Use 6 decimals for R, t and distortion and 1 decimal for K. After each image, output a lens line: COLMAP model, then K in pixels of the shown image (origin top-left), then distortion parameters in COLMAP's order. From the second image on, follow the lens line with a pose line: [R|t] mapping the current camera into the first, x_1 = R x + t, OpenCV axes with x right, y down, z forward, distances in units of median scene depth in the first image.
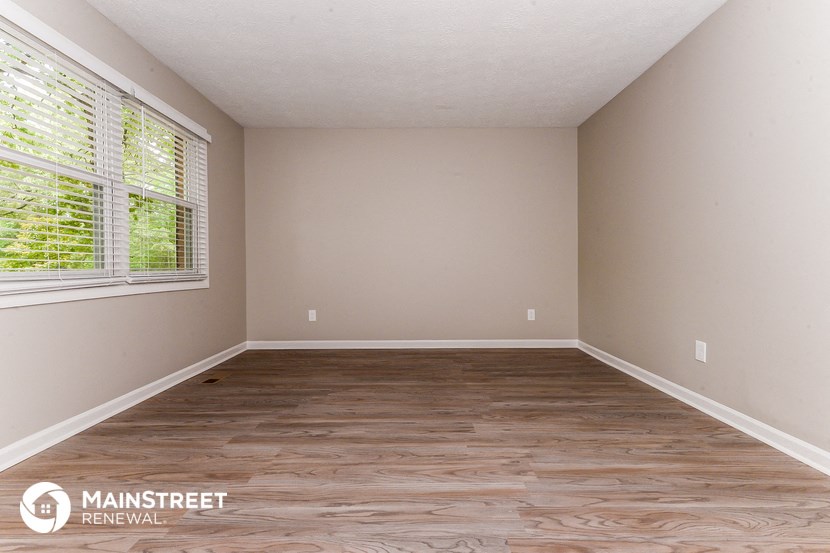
lens RADIAL K [[368.6, 0, 413.9], [0, 368.6, 268.4], [0, 0, 1]] dist [0.000879, 0.000009]
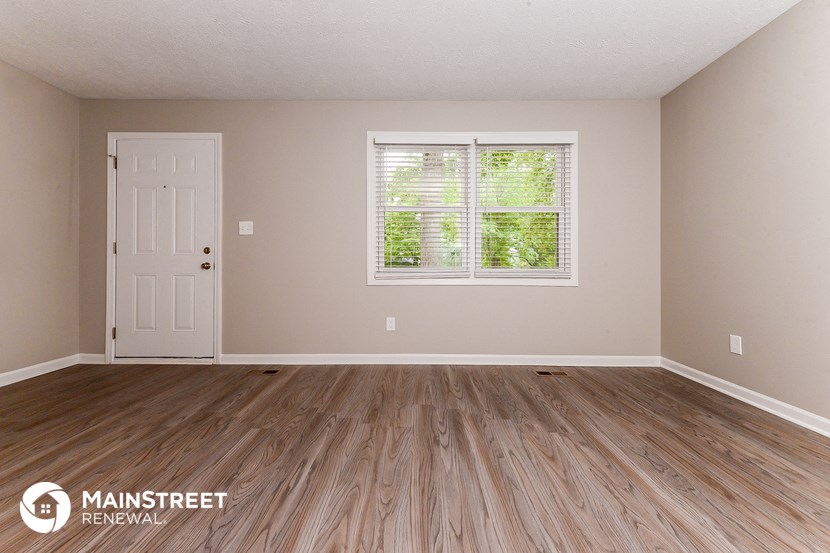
lens RADIAL K [[333.6, 0, 413.7], [0, 333.6, 261.9], [0, 0, 1]] dist [0.000506, -0.000041]
pose [[-0.005094, -0.001107, -0.999986, 0.599903], [-0.011337, 0.999935, -0.001049, -0.011905], [0.999923, 0.011332, -0.005106, 0.919433]]
